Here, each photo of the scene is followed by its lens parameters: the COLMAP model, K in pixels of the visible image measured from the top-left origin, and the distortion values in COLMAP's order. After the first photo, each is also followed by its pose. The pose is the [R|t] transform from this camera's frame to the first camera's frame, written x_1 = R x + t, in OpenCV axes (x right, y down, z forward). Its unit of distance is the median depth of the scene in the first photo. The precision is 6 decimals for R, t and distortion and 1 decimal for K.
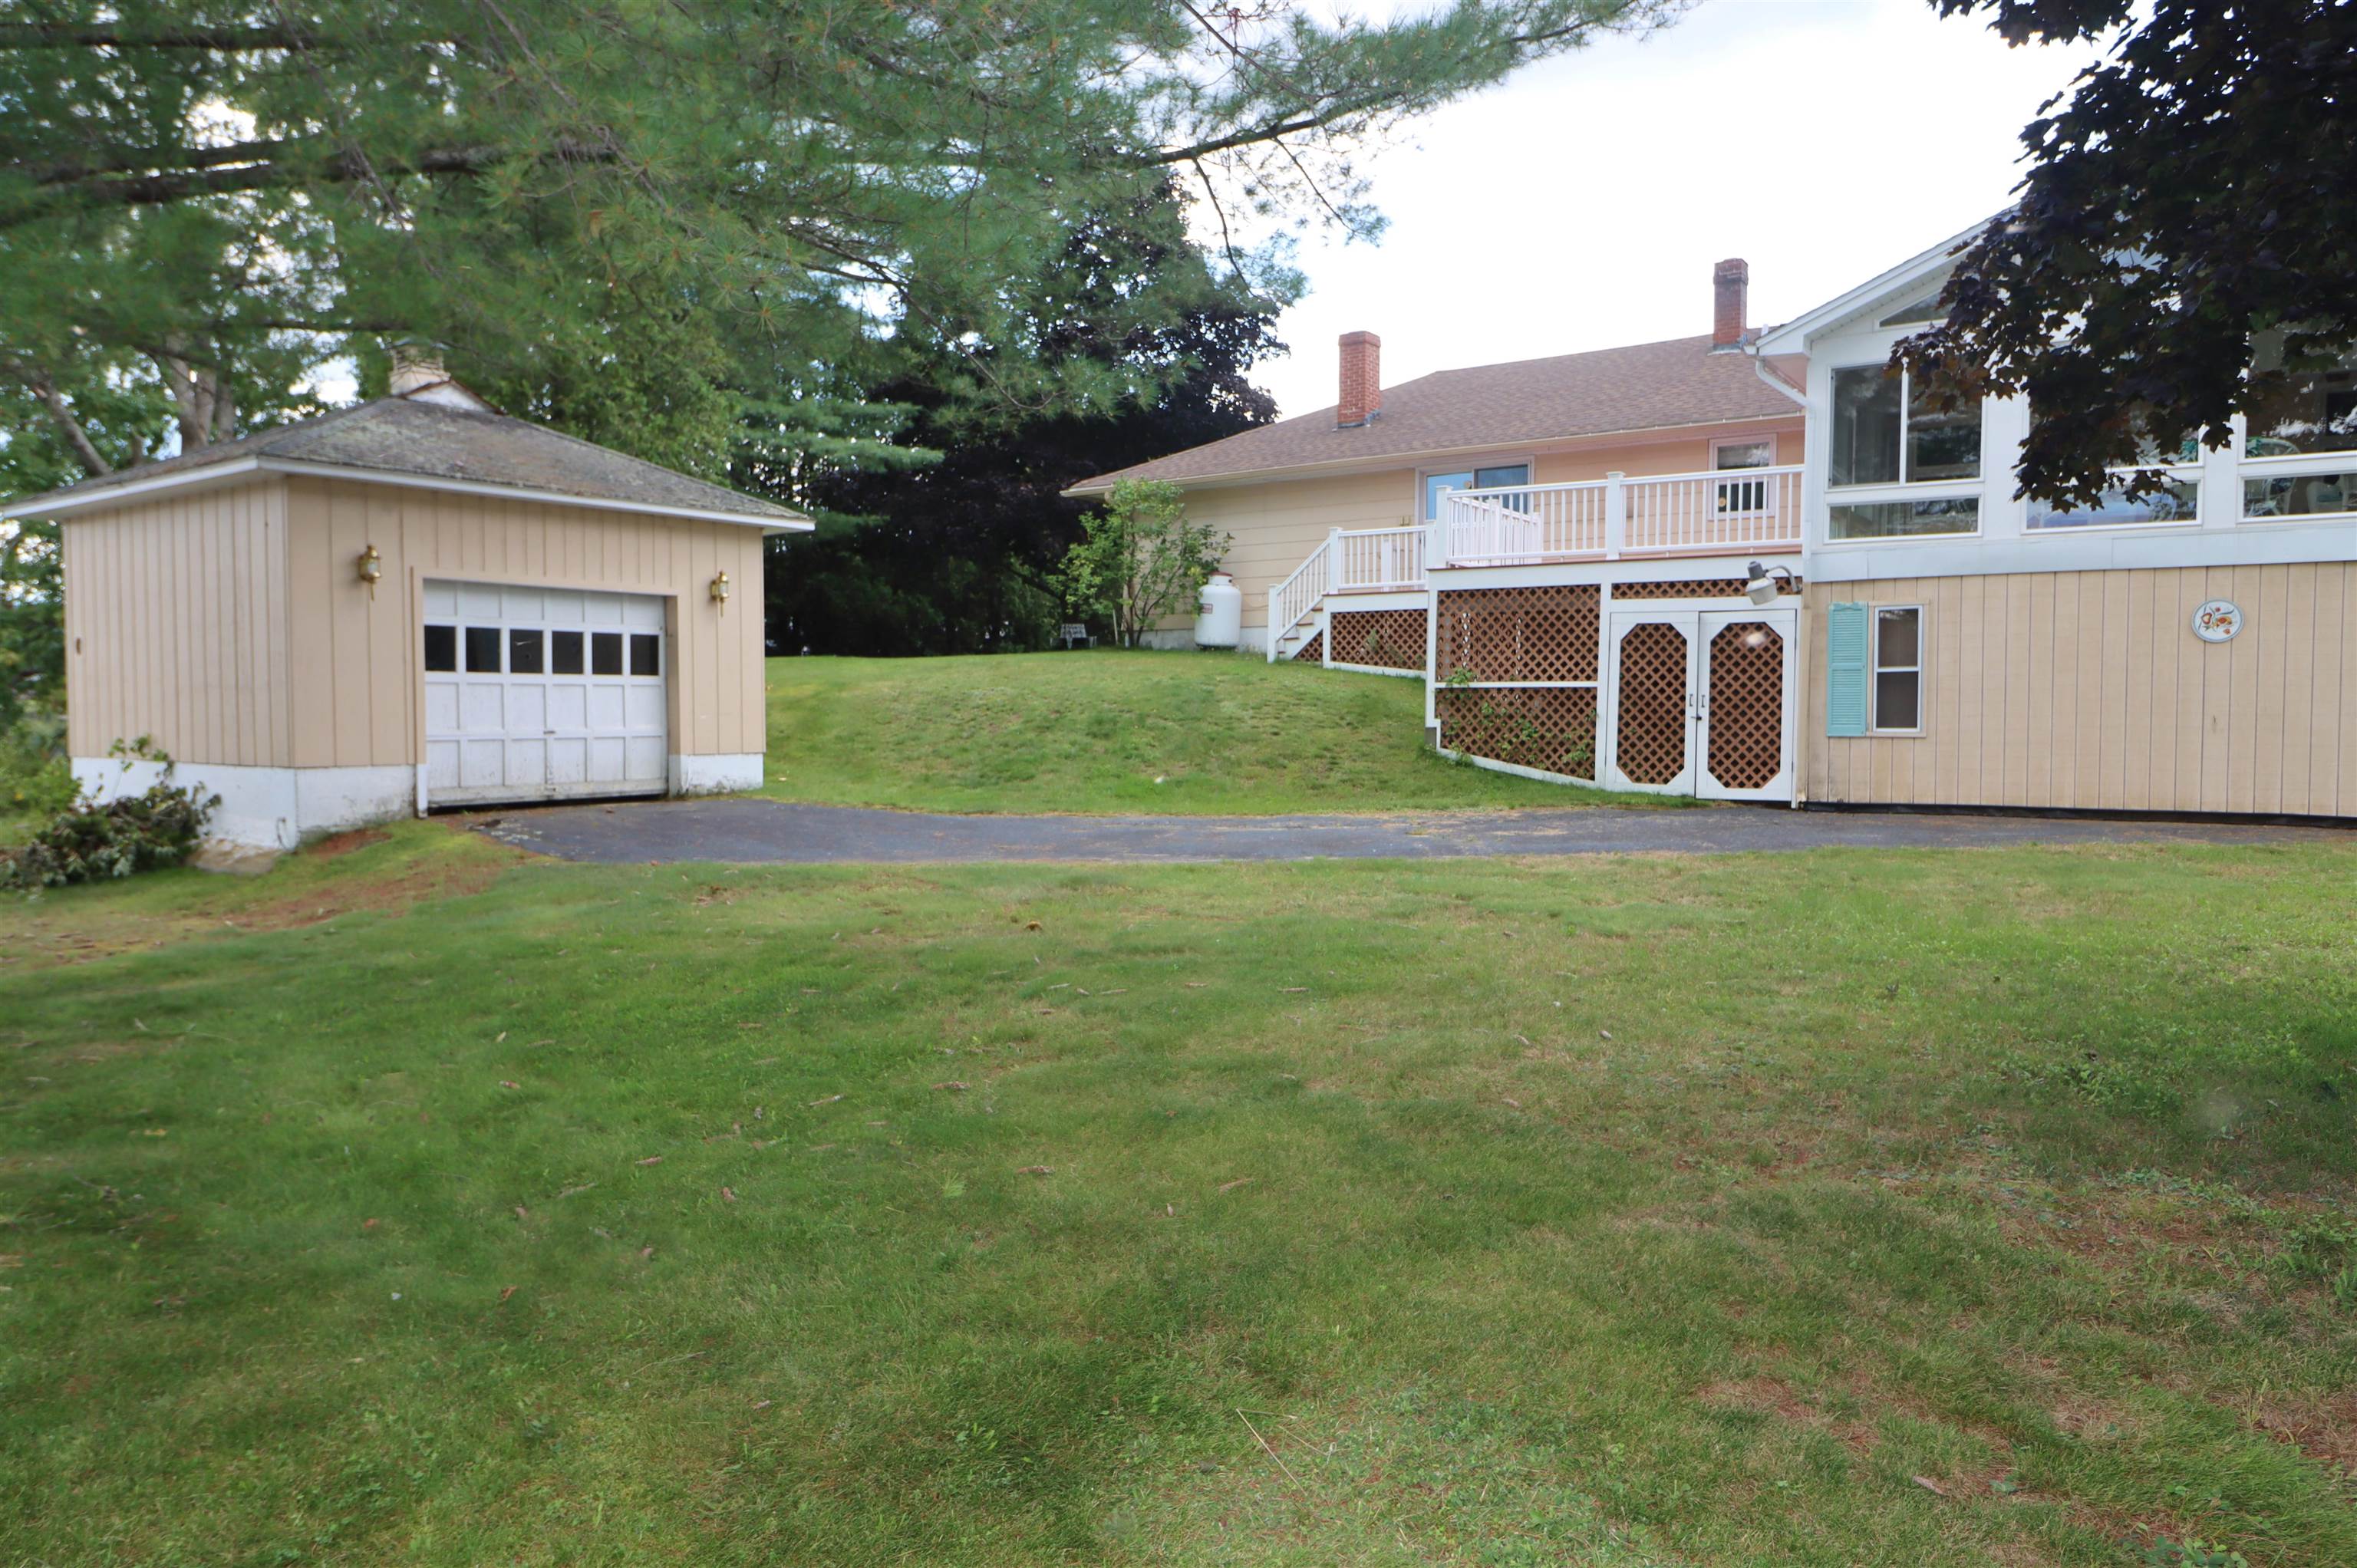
lens RADIAL K [[1524.0, 0, 1179.7], [0, 1524.0, 777.8], [0, 0, 1]] dist [-0.021634, -0.001087]
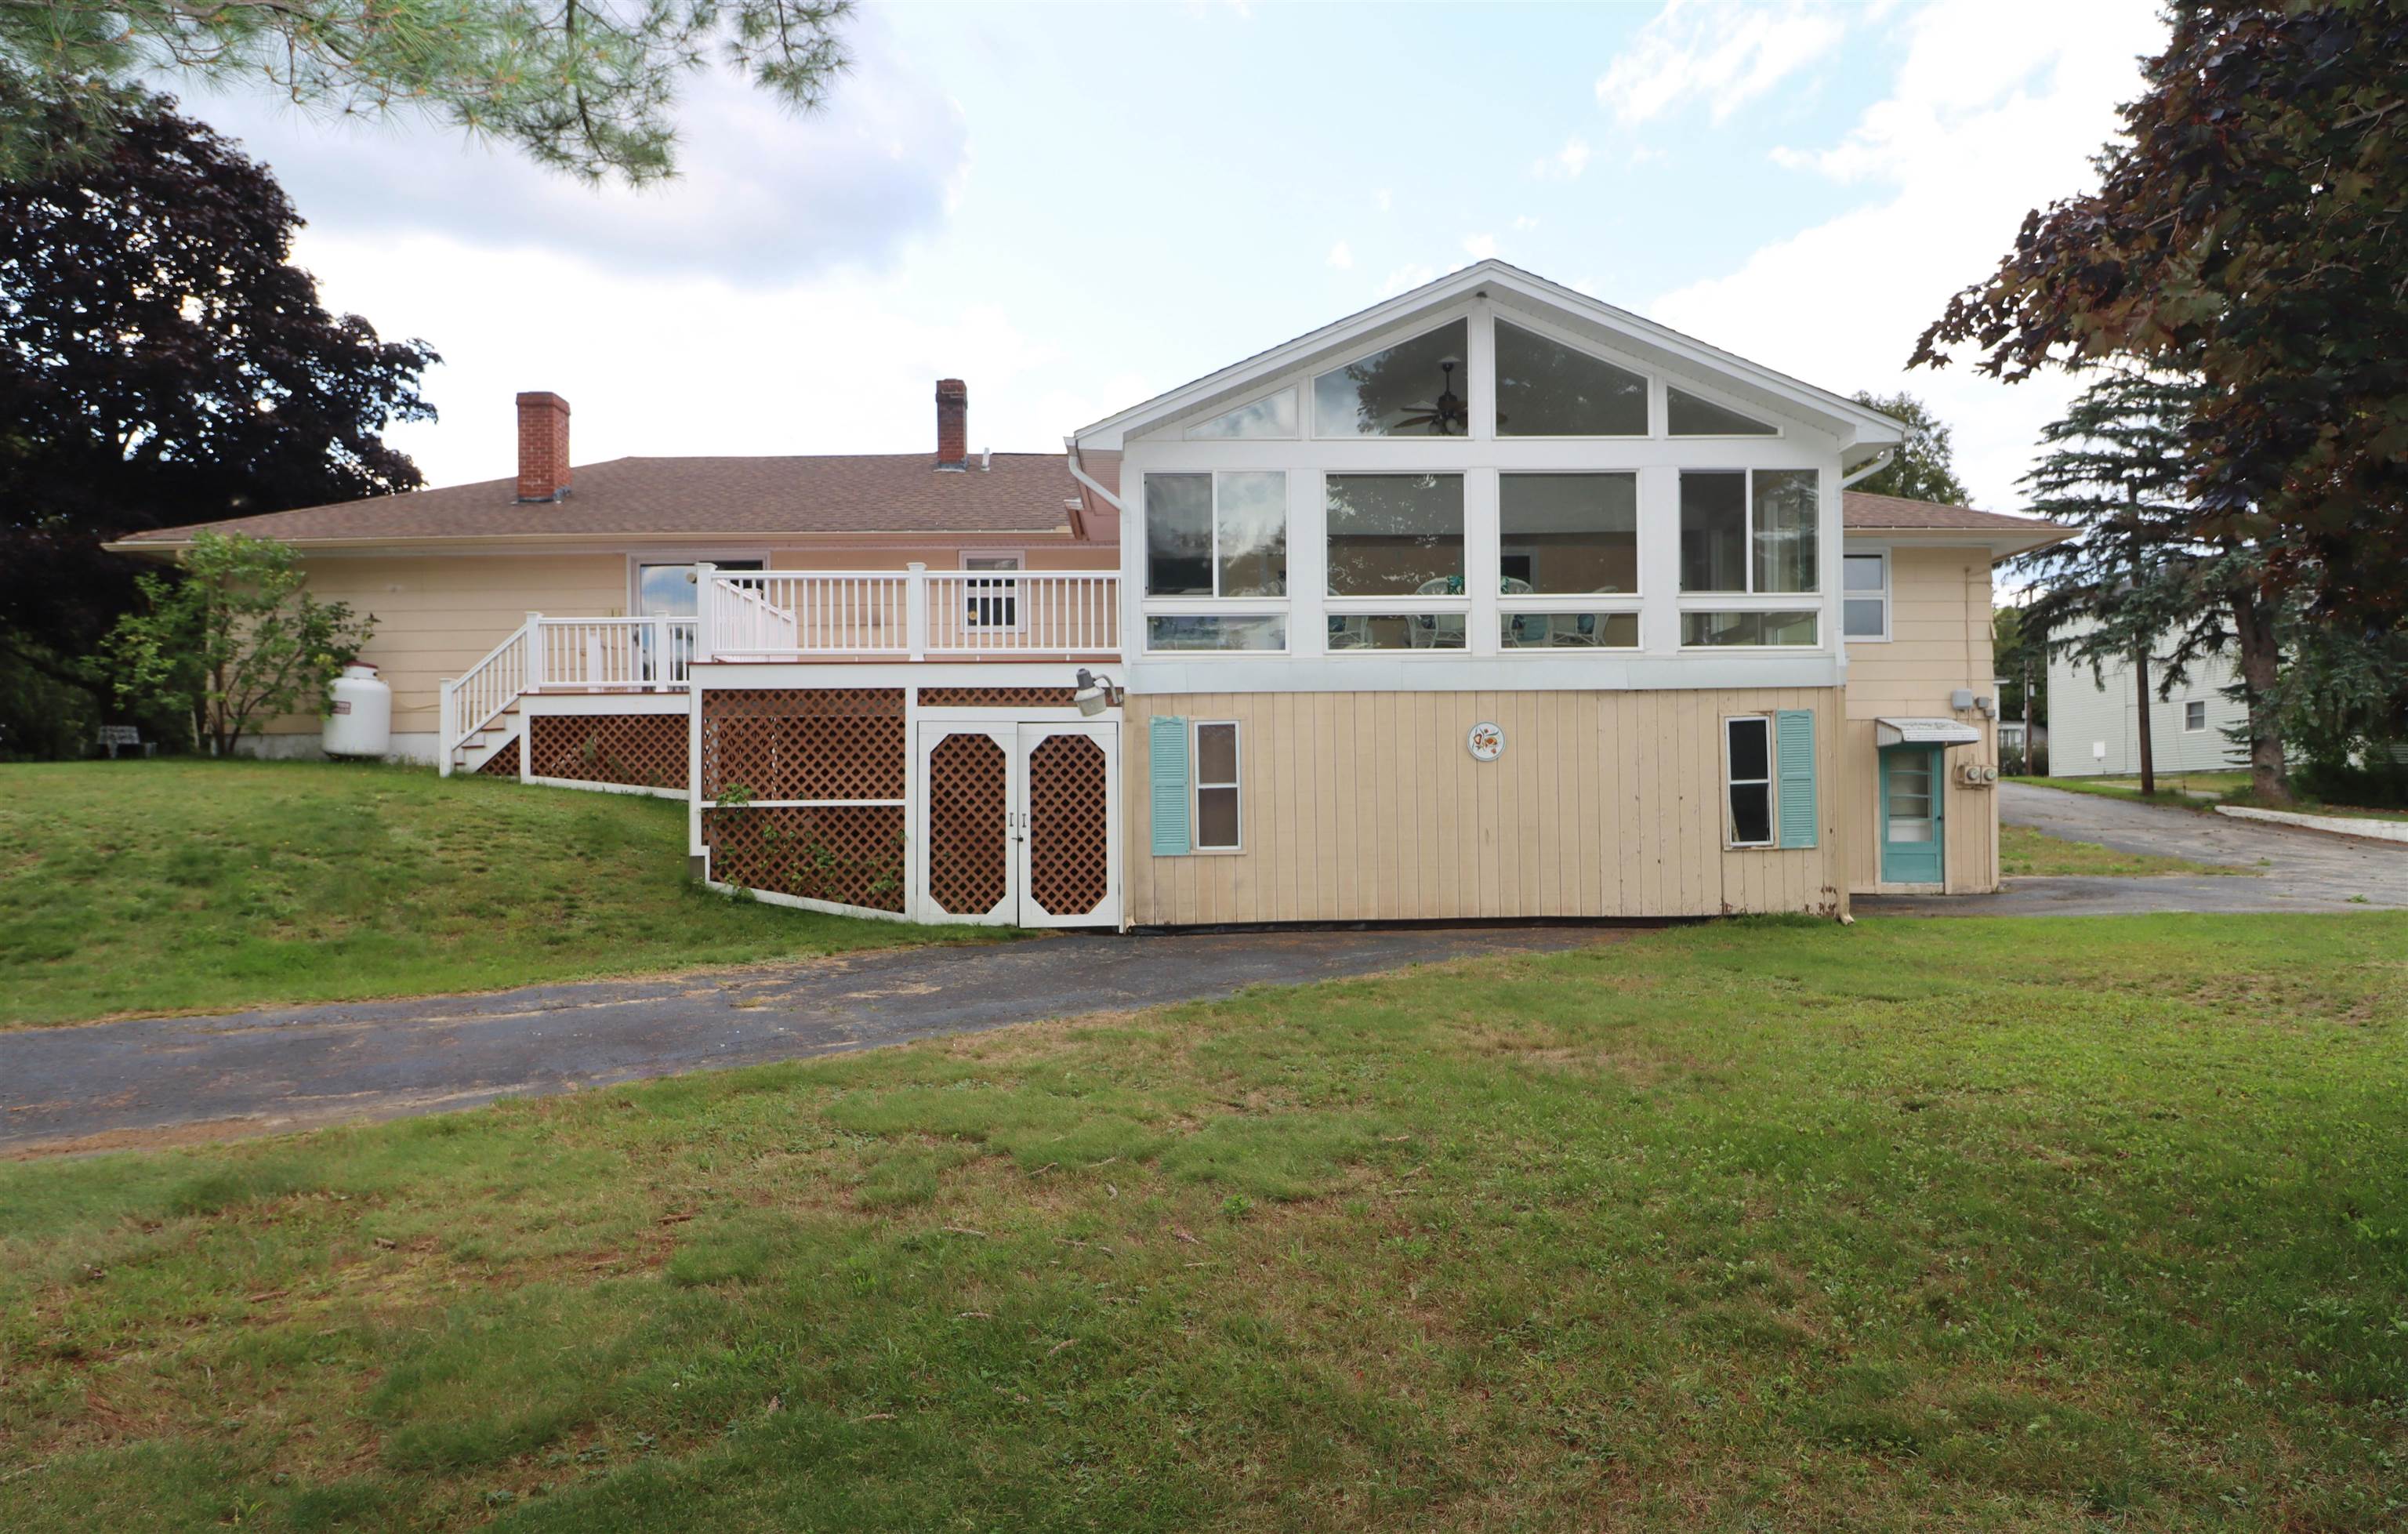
lens RADIAL K [[1083.9, 0, 958.8], [0, 1083.9, 818.7], [0, 0, 1]] dist [-0.012995, -0.001509]
pose [[0.813439, -0.015319, 0.581449, -0.057219], [0.039404, 0.998808, -0.028811, -0.030657], [-0.580314, 0.046348, 0.813073, 0.441122]]
